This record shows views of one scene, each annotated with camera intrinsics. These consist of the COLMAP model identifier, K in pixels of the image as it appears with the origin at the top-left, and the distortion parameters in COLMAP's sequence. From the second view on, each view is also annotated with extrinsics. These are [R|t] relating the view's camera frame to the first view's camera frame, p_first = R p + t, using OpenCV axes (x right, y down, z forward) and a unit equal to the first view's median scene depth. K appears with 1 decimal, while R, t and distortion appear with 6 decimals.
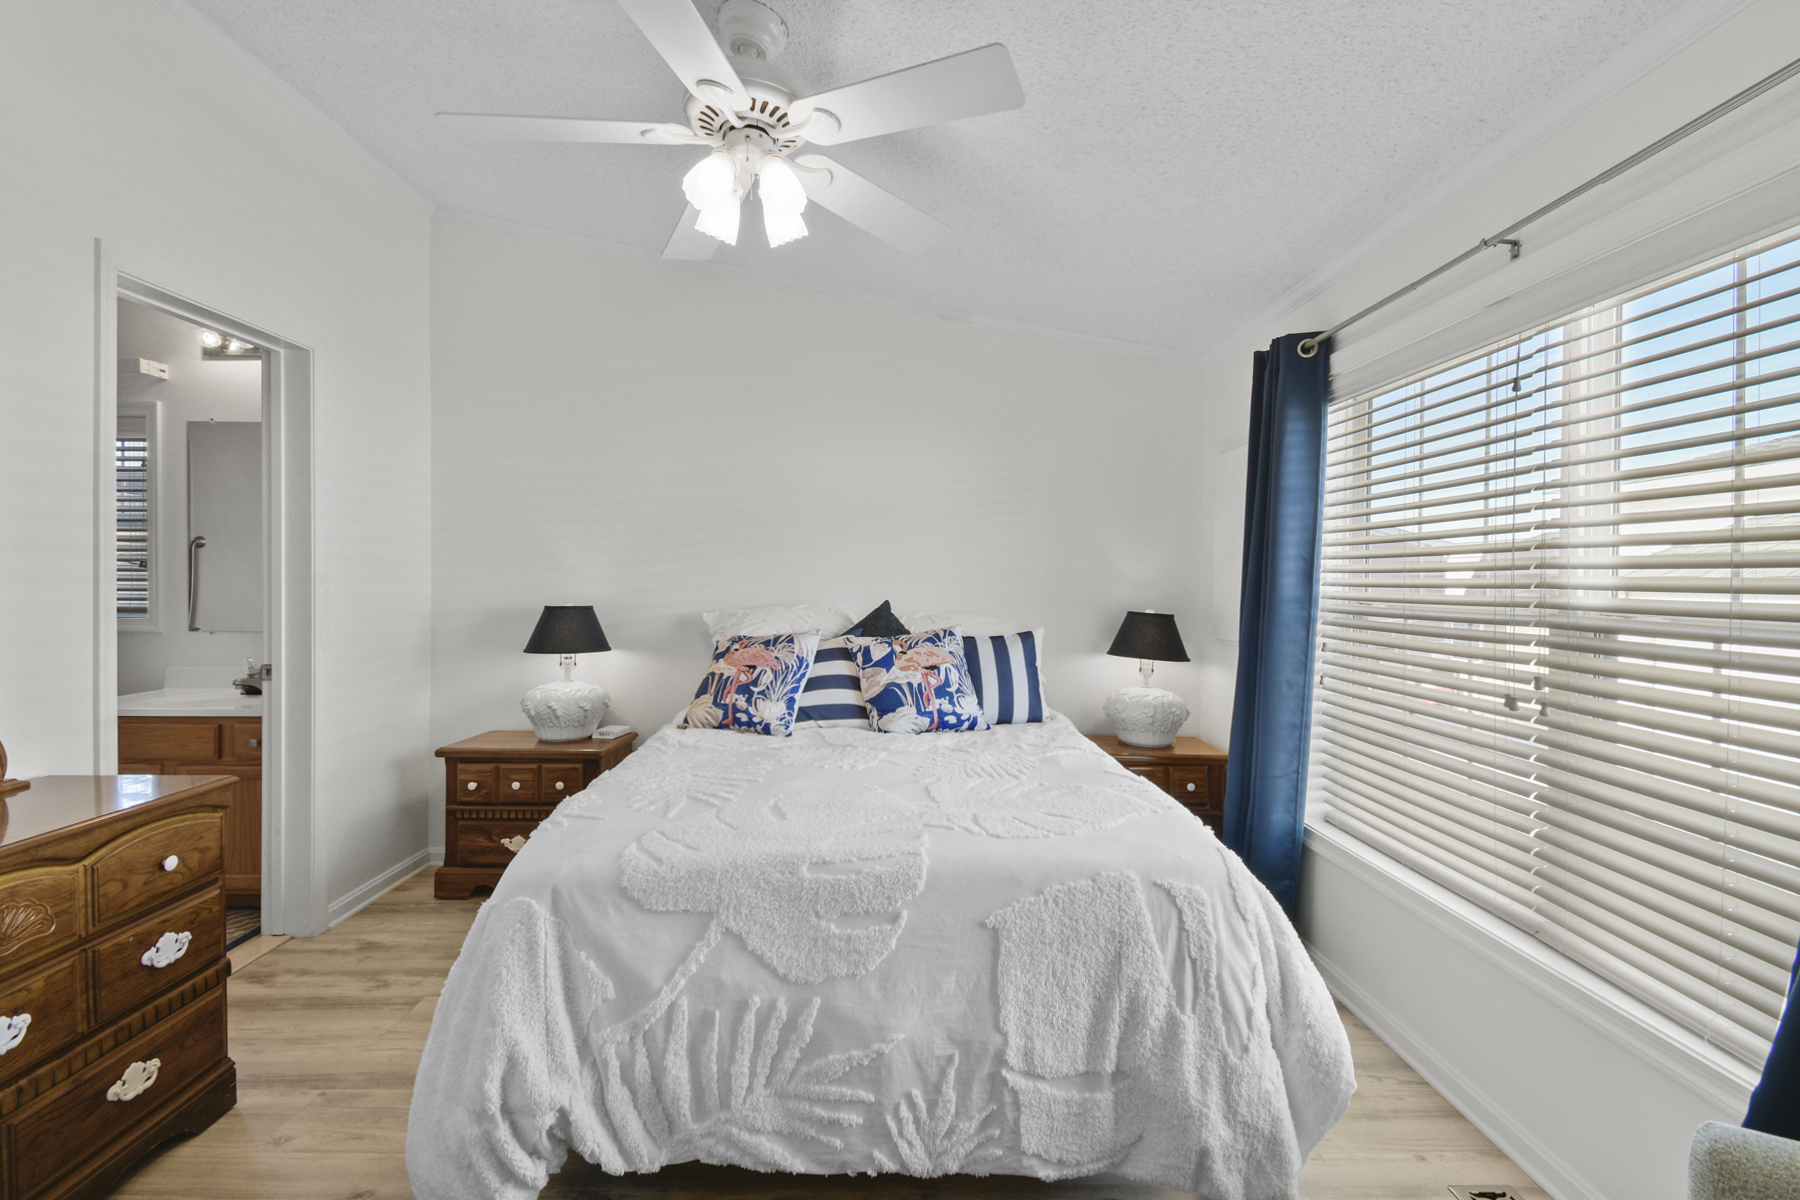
lens RADIAL K [[819.6, 0, 882.3], [0, 819.6, 599.3], [0, 0, 1]] dist [0.025417, -0.018584]
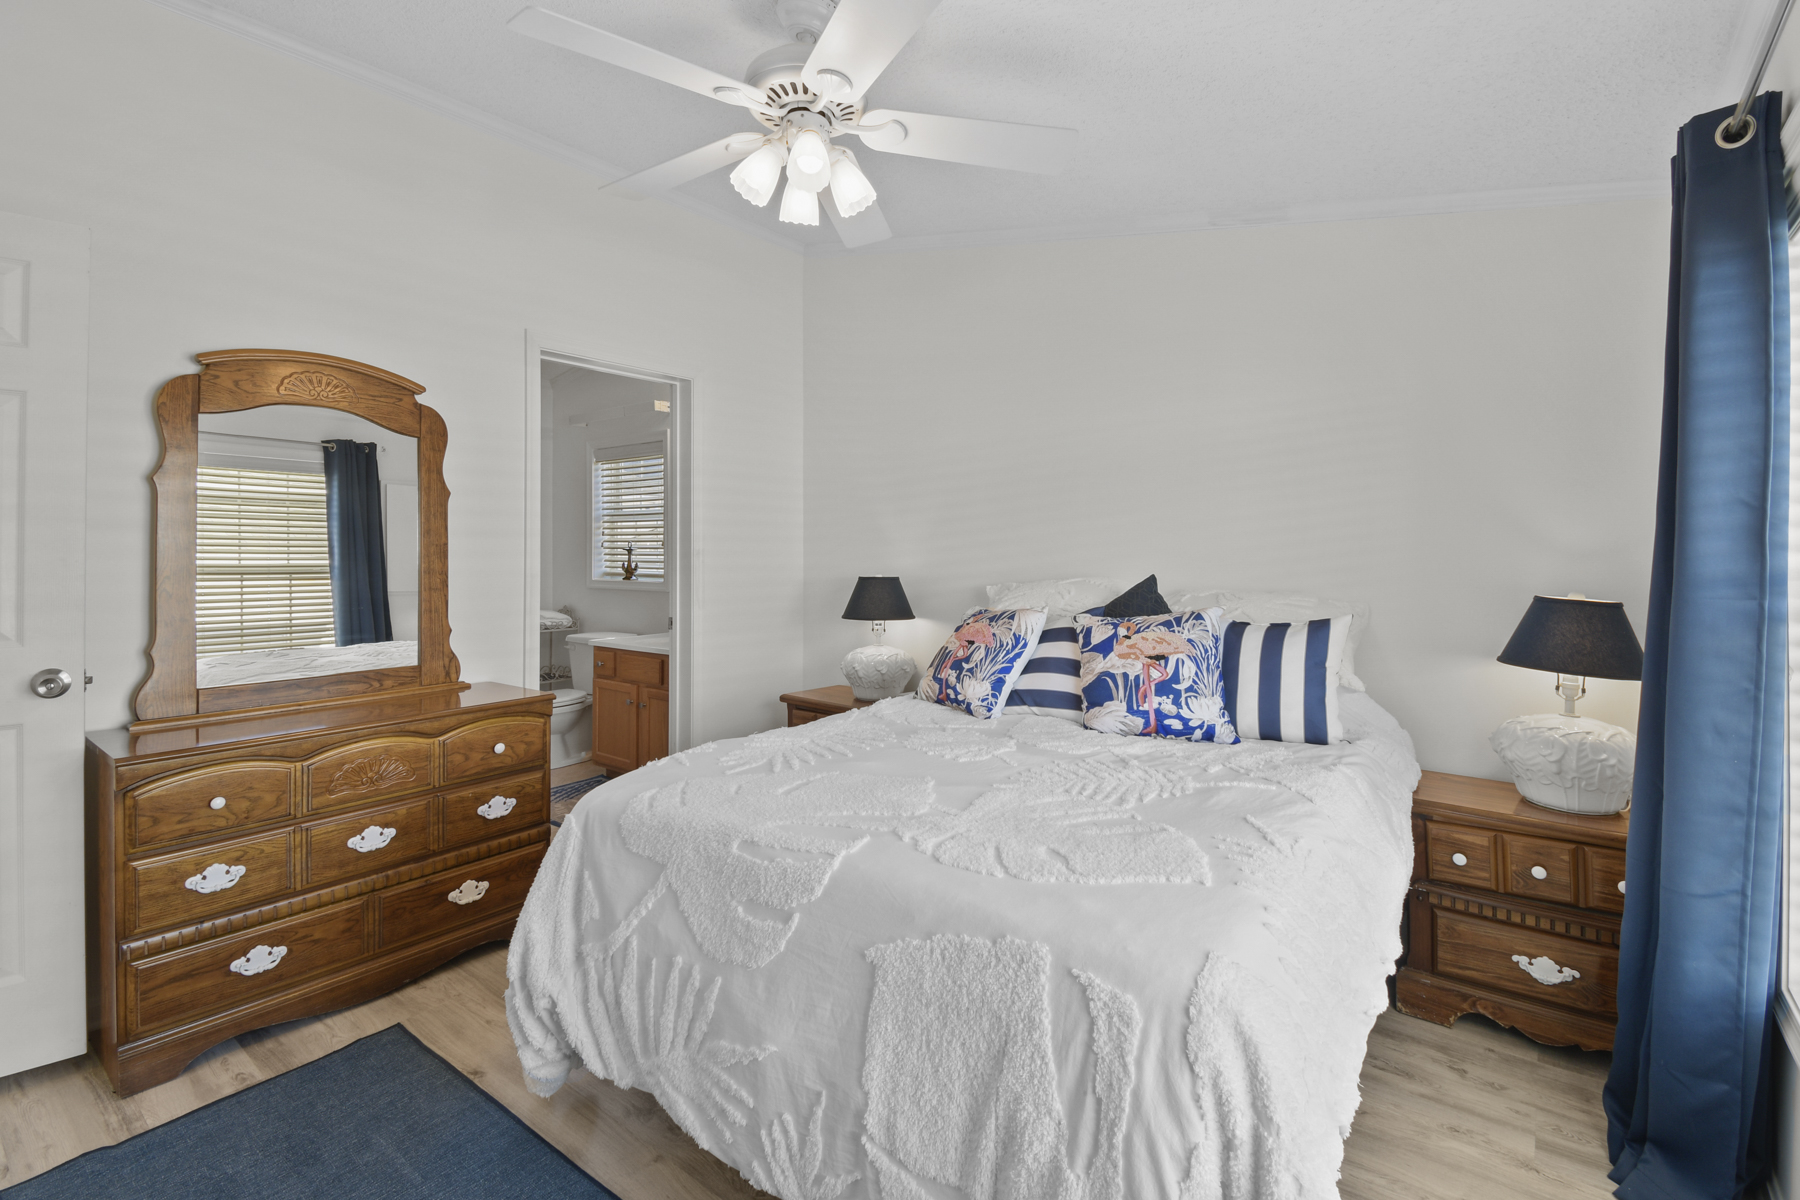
lens RADIAL K [[819.6, 0, 883.7], [0, 819.6, 554.3], [0, 0, 1]] dist [0.025417, -0.018584]
pose [[0.773588, -0.004464, -0.633673, 0.646855], [-0.009769, 0.999772, -0.018969, -0.003349], [0.633613, 0.020865, 0.773369, 0.327078]]
